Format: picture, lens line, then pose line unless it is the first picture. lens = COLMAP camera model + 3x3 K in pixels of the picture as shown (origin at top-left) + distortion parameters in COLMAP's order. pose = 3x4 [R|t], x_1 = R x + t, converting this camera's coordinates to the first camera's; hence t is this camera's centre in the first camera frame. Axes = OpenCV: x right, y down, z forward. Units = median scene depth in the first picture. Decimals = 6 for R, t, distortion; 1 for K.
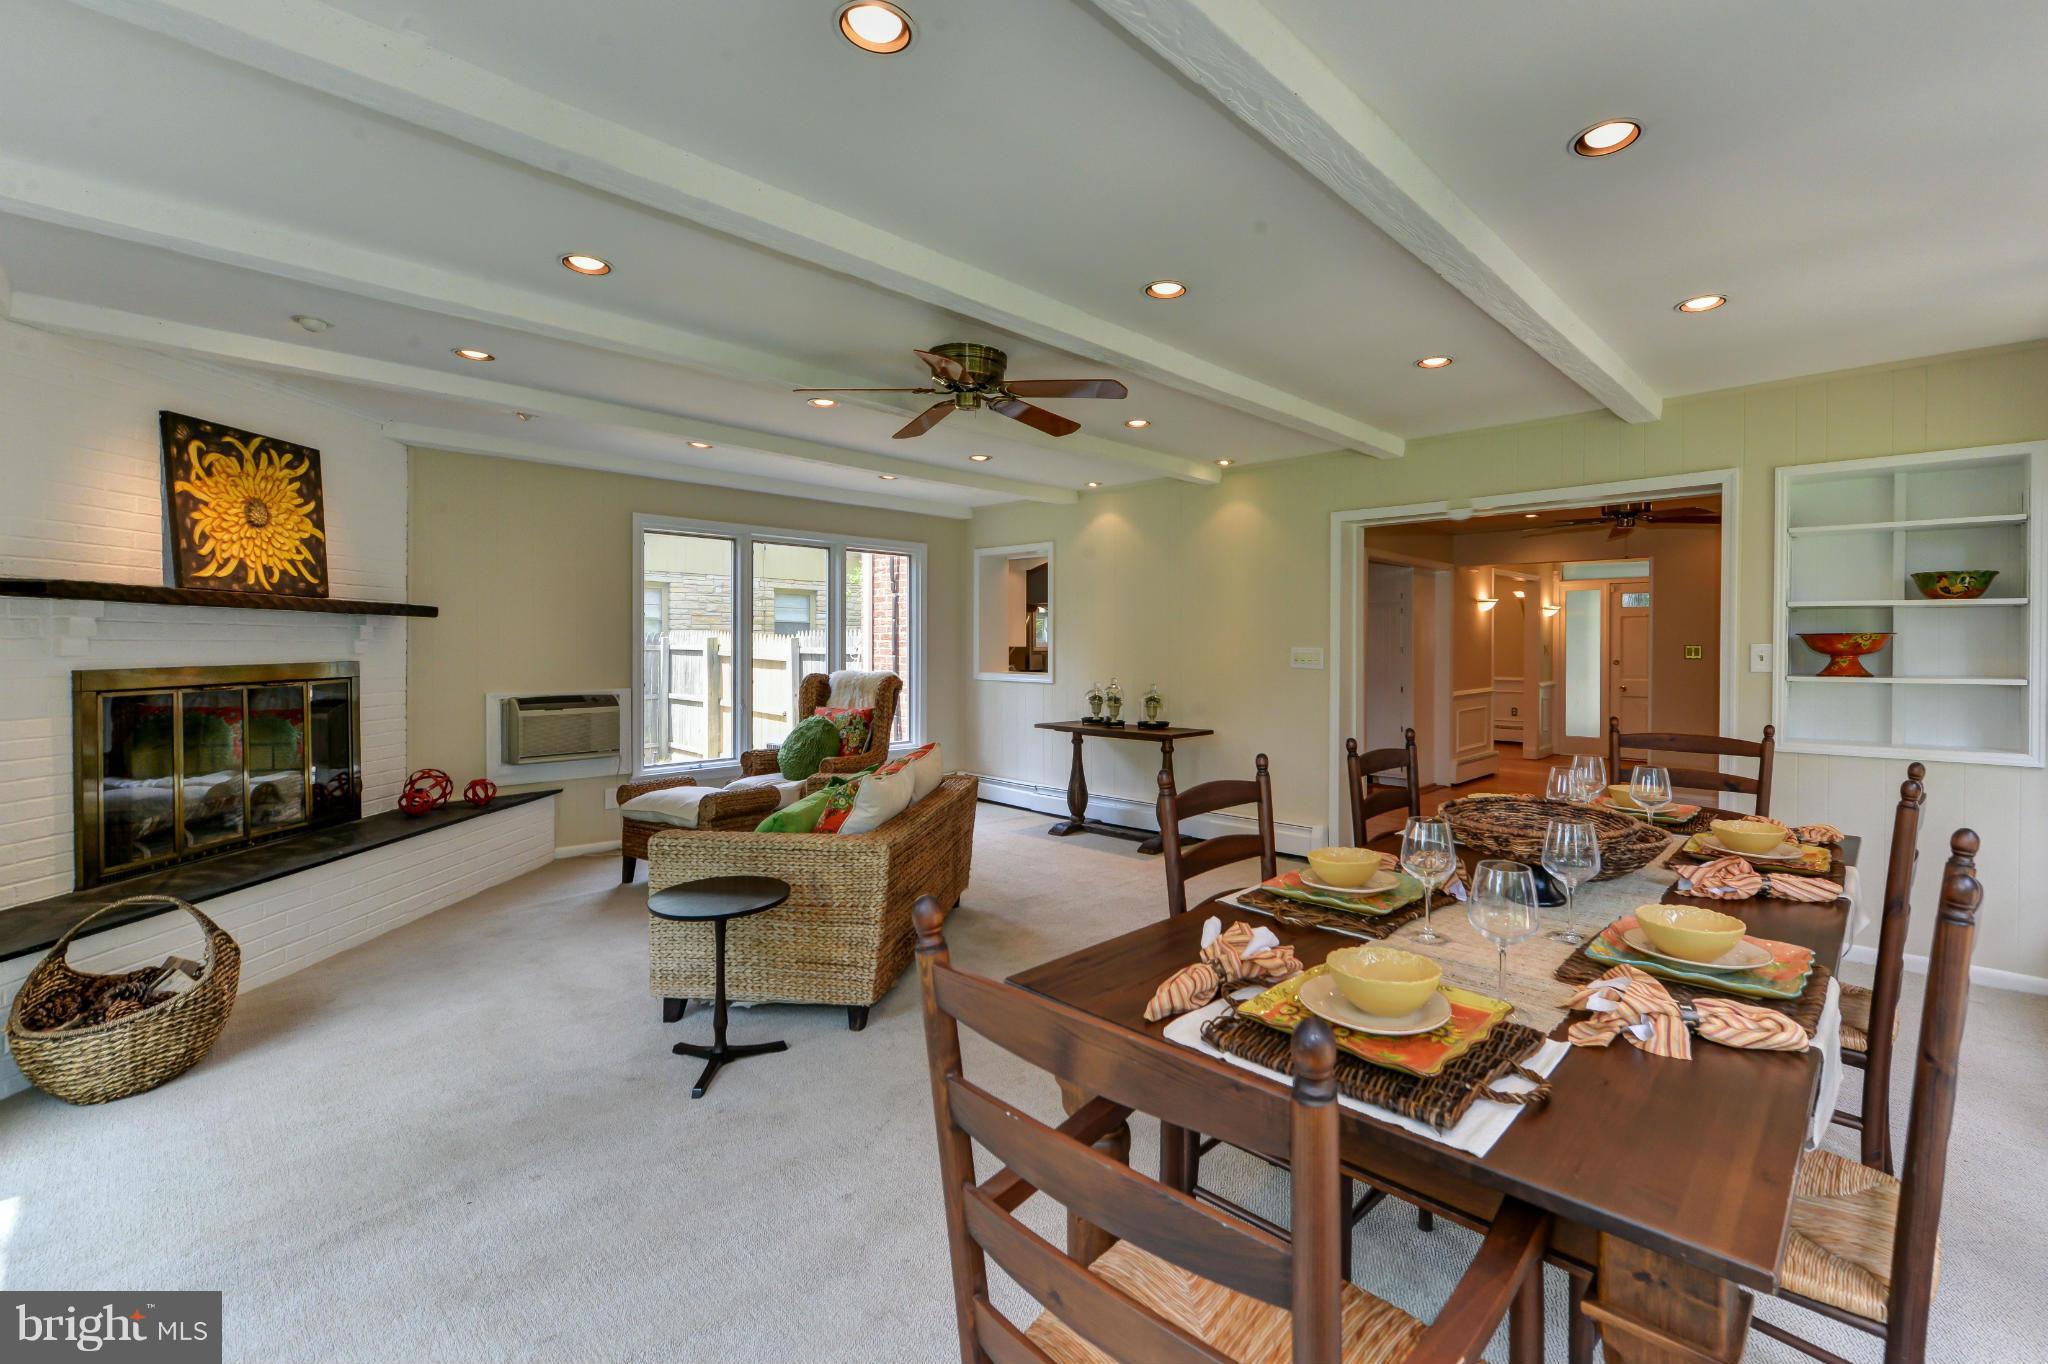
lens RADIAL K [[884.9, 0, 1075.6], [0, 884.9, 648.2], [0, 0, 1]] dist [-0.009508, 0.000472]
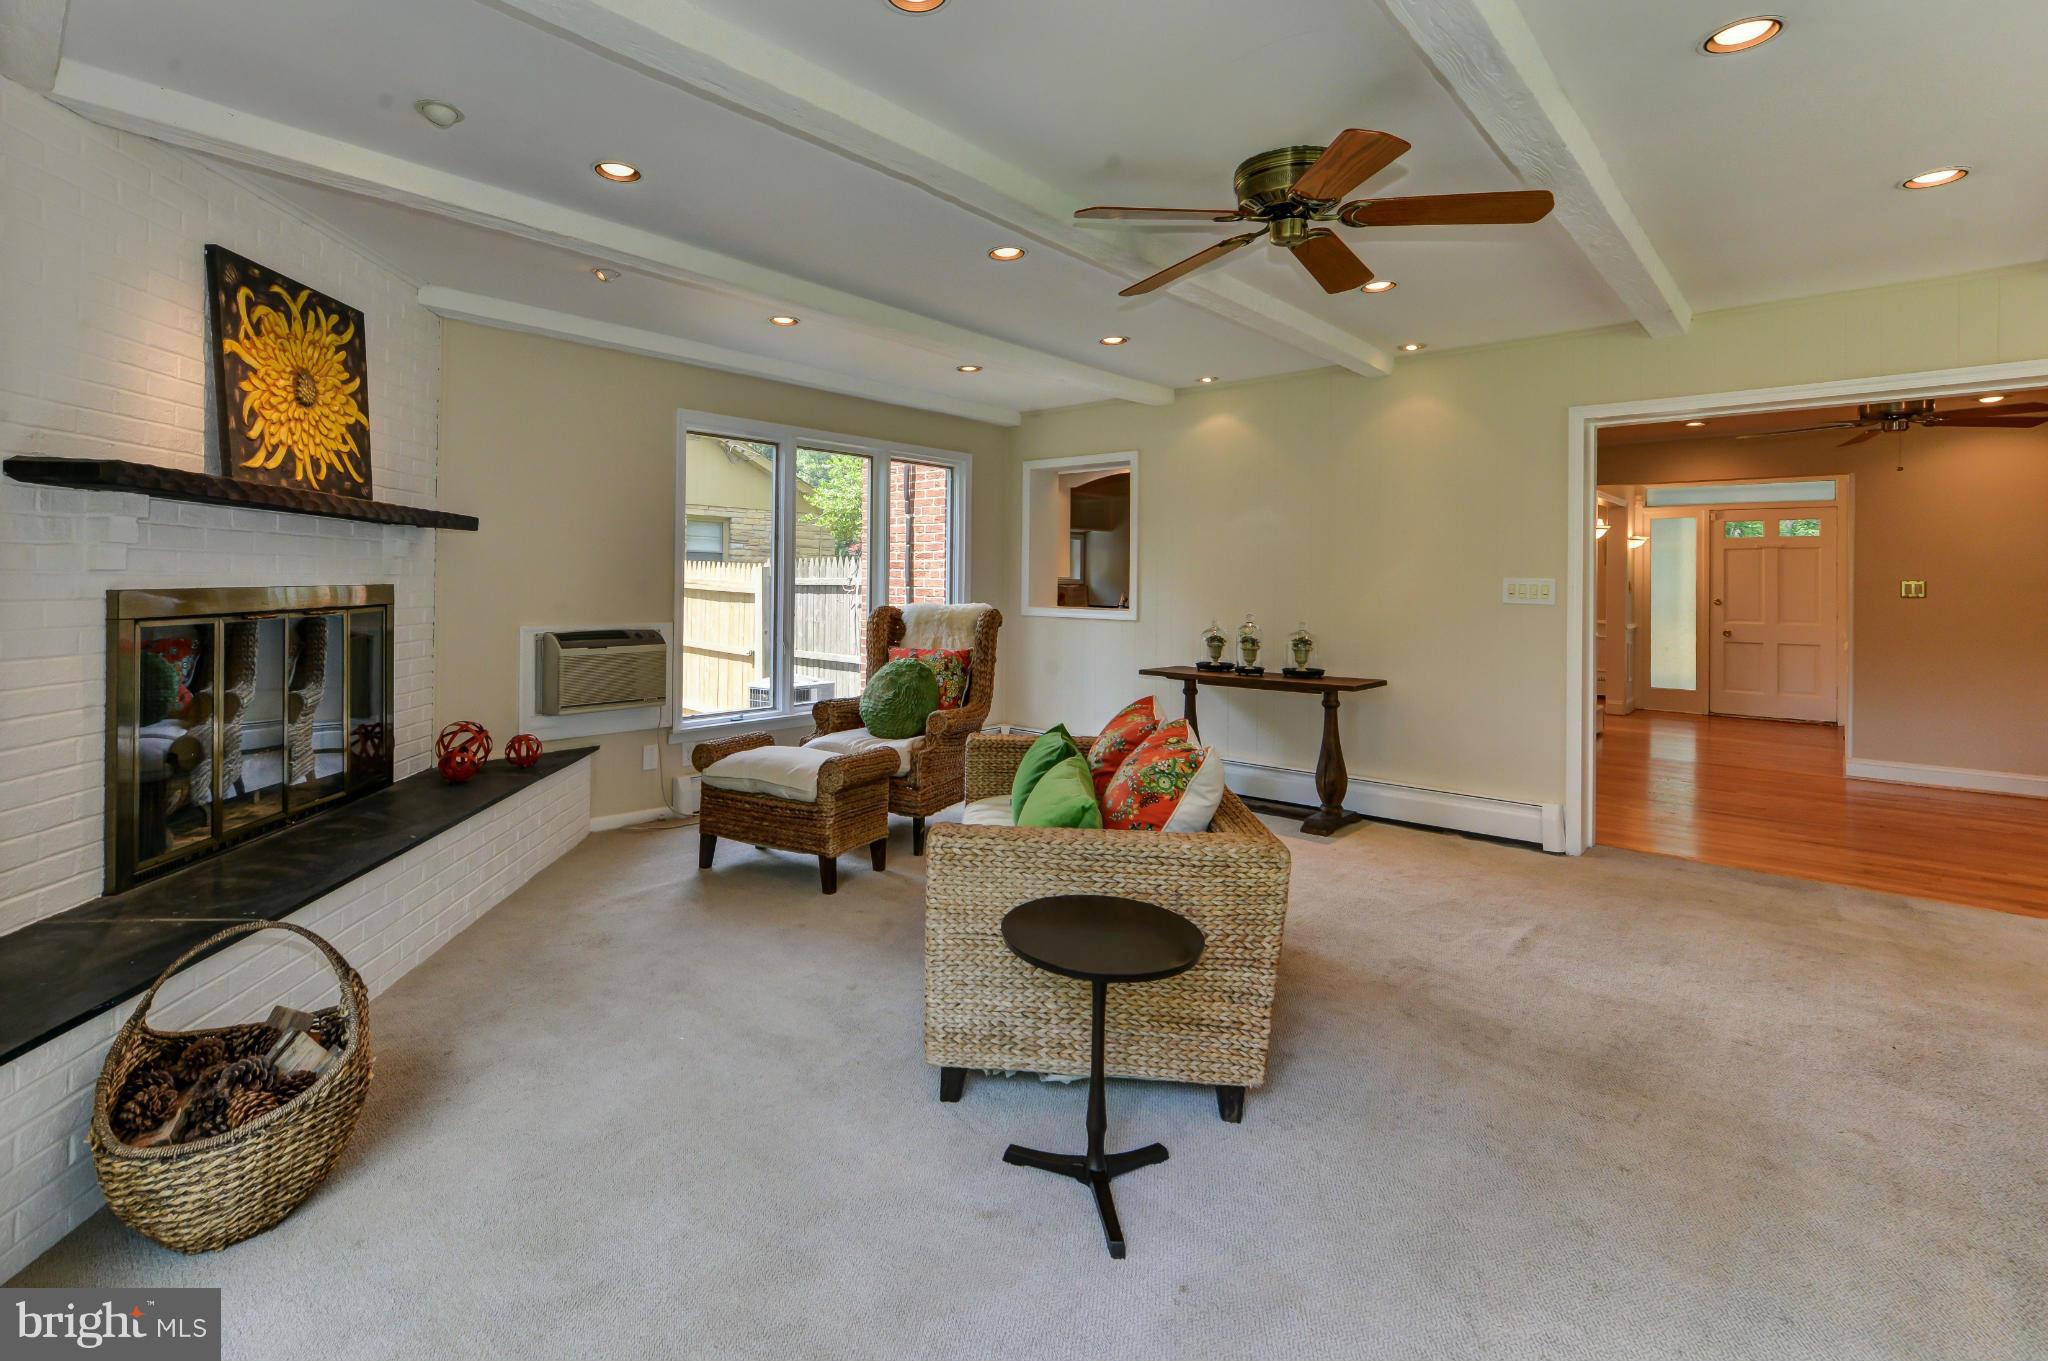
lens RADIAL K [[937.8, 0, 917.1], [0, 937.8, 572.7], [0, 0, 1]] dist [-0.010125, -0.000688]
pose [[0.999530, 0.007009, -0.029830, -0.358899], [-0.007397, 0.999889, -0.012923, 0.012958], [0.029736, 0.013138, 0.999471, 0.197205]]
